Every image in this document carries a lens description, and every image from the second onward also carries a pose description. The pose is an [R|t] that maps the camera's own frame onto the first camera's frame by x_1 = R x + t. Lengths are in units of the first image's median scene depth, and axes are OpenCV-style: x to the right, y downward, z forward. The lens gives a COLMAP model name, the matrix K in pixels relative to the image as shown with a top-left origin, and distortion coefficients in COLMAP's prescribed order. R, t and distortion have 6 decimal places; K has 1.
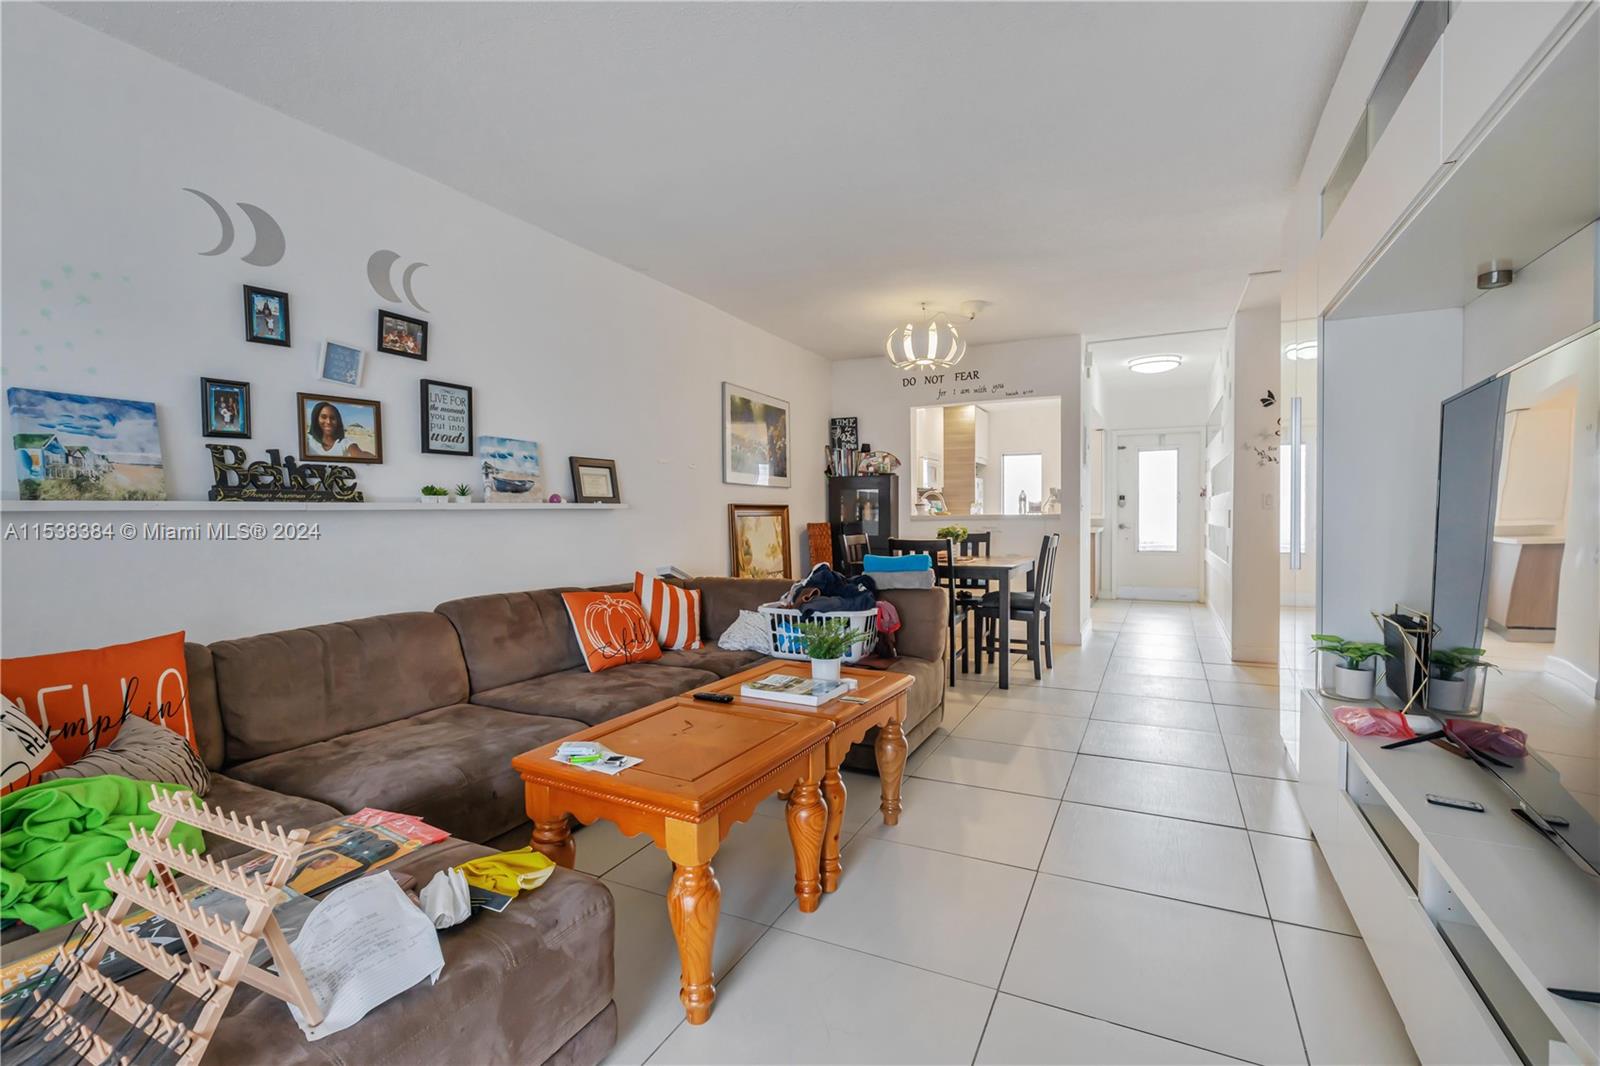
lens RADIAL K [[716.8, 0, 791.5], [0, 716.8, 514.7], [0, 0, 1]] dist [0.000408, 0.000025]
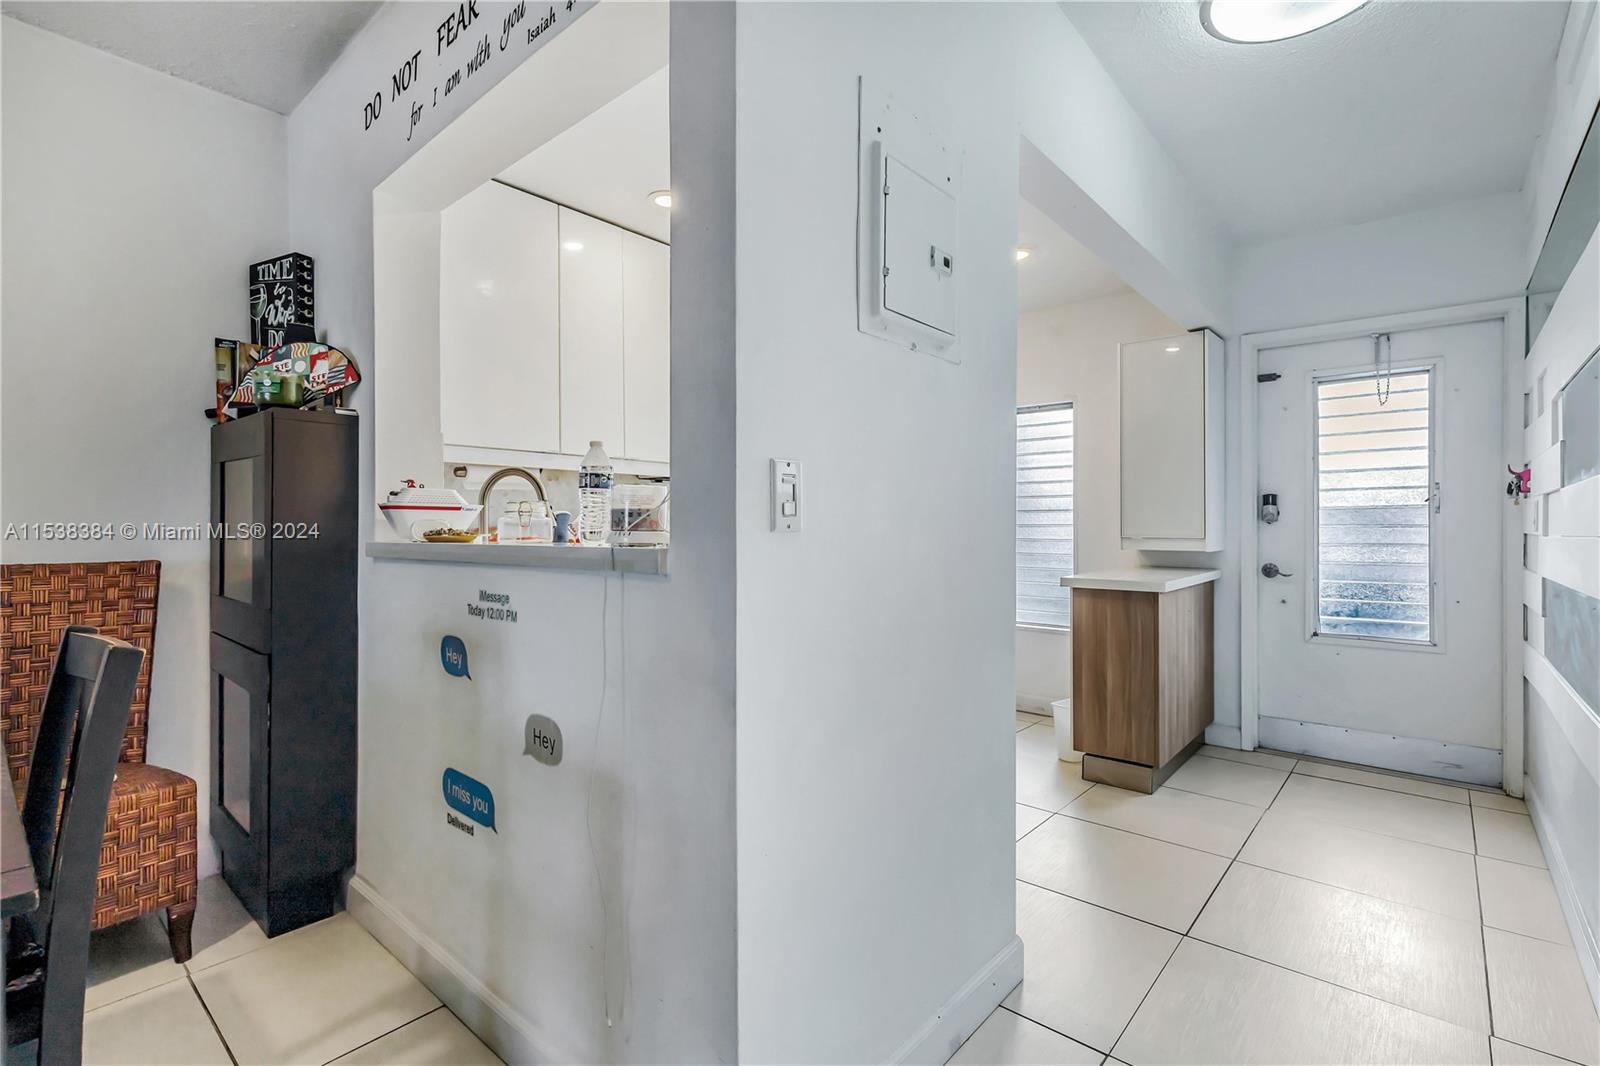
lens RADIAL K [[716.8, 0, 791.5], [0, 716.8, 514.7], [0, 0, 1]] dist [0.000408, 0.000025]
pose [[0.968231, 0.007524, -0.249942, 0.696651], [-0.011390, 0.999837, -0.014026, -0.015146], [0.249796, 0.016427, 0.968159, 1.250563]]
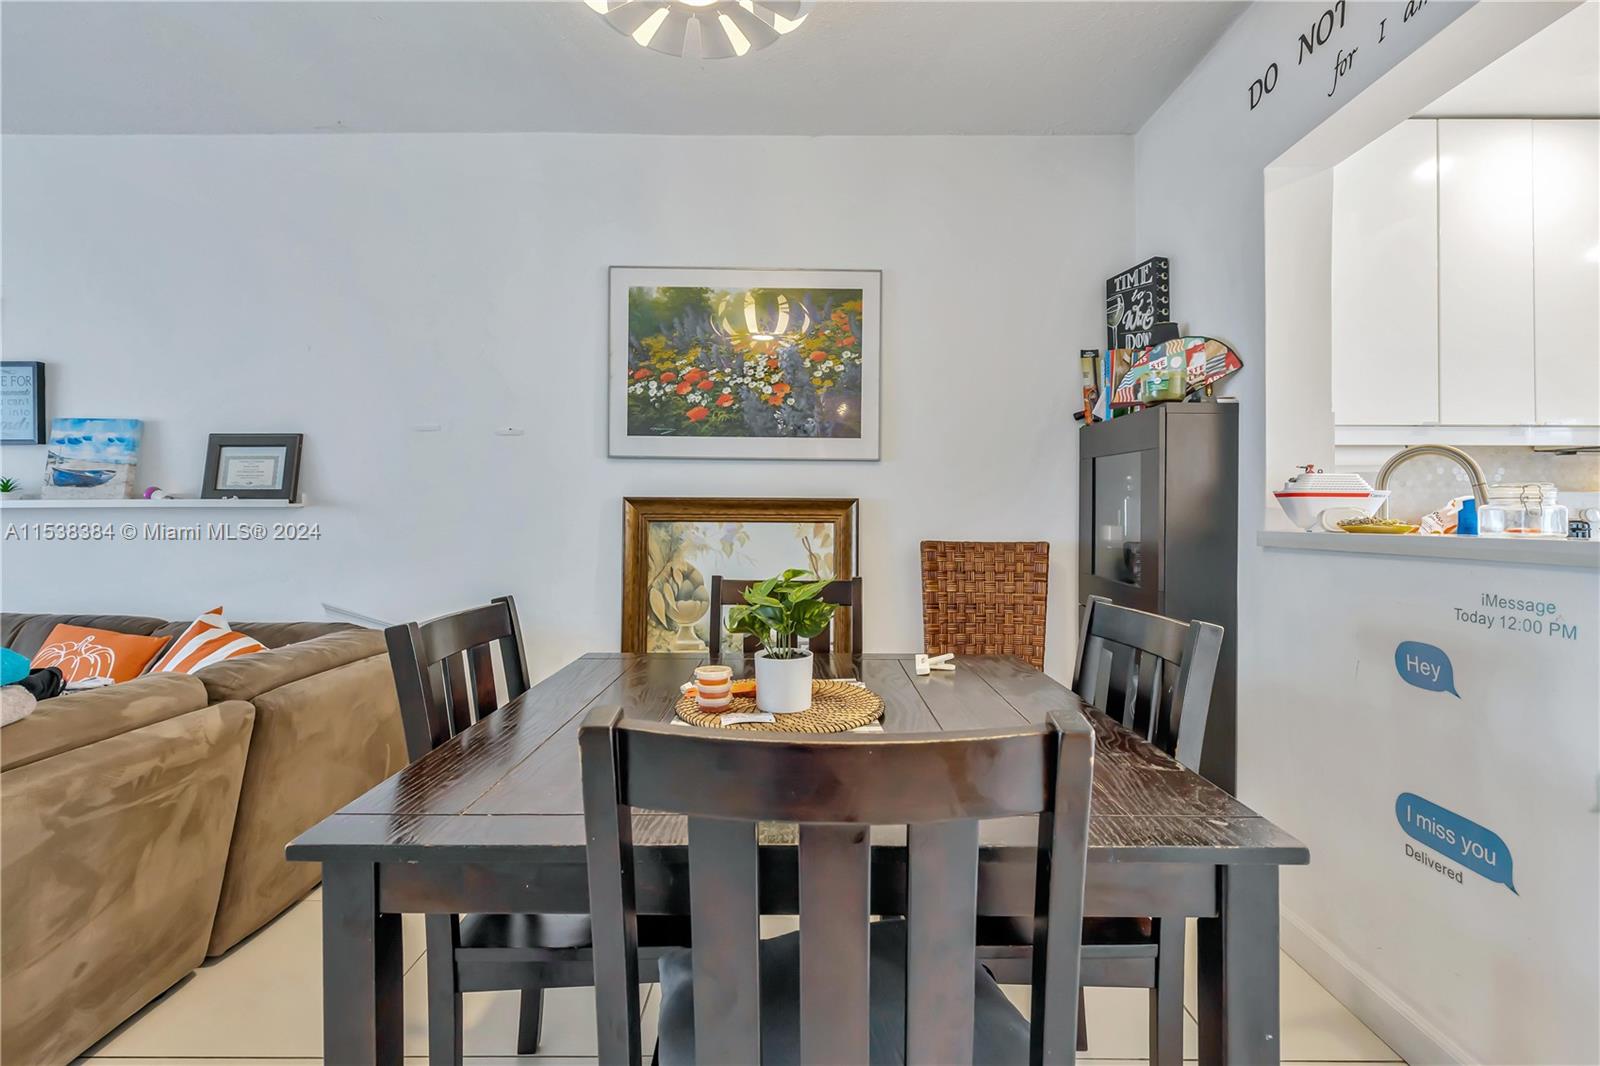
lens RADIAL K [[716.9, 0, 798.3], [0, 716.9, 503.8], [0, 0, 1]] dist [0.000974, -0.000171]
pose [[0.449498, 0.002840, -0.893277, 0.574324], [-0.008364, 0.999964, -0.001030, -0.014871], [0.893242, 0.007935, 0.449506, 1.156491]]
